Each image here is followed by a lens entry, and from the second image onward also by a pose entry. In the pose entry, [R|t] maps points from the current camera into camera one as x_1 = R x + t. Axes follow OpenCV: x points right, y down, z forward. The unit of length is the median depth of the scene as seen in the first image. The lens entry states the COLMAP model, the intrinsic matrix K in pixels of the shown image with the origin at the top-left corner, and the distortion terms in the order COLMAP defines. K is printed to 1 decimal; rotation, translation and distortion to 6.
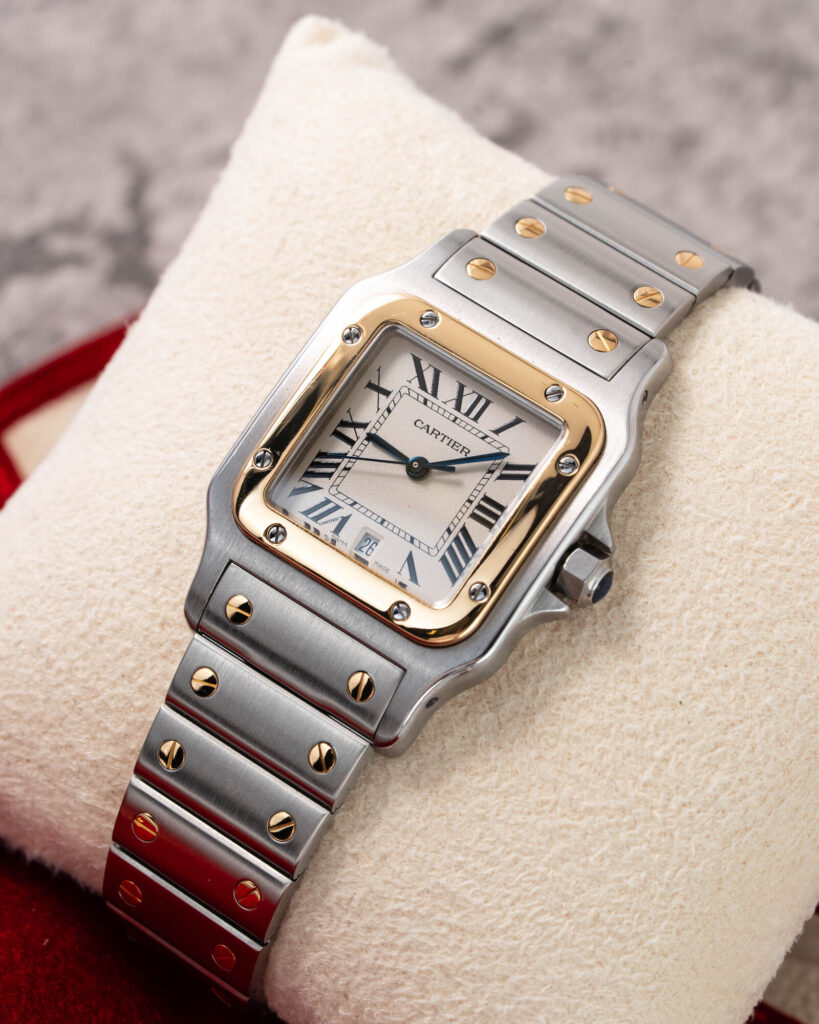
lens RADIAL K [[5276.1, 0, 409.5], [0, 5276.1, 512.0], [0, 0, 1]] dist [-0.119105, -1.530076]
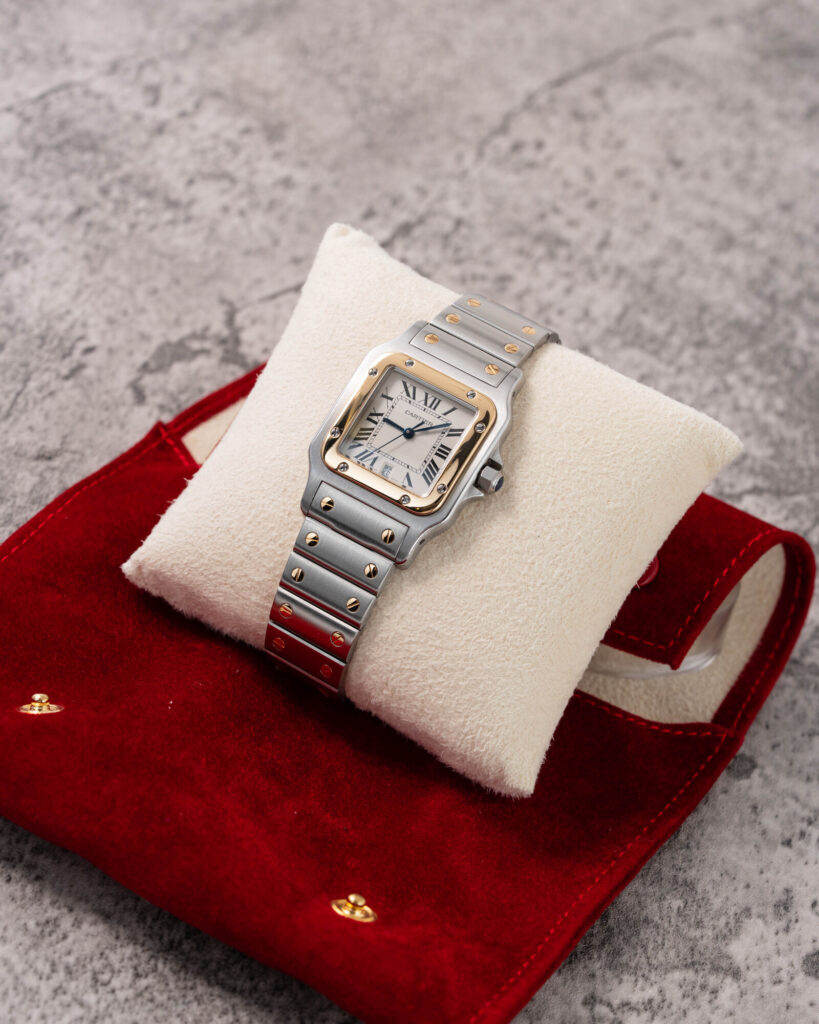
lens RADIAL K [[4169.0, 0, 409.5], [0, 4169.0, 512.0], [0, 0, 1]] dist [0.001513, -0.096431]
pose [[0.997092, -0.047336, 0.059724, -0.099679], [0.048818, 0.998529, -0.023612, 0.062940], [-0.058518, 0.026459, 0.997936, -0.670702]]
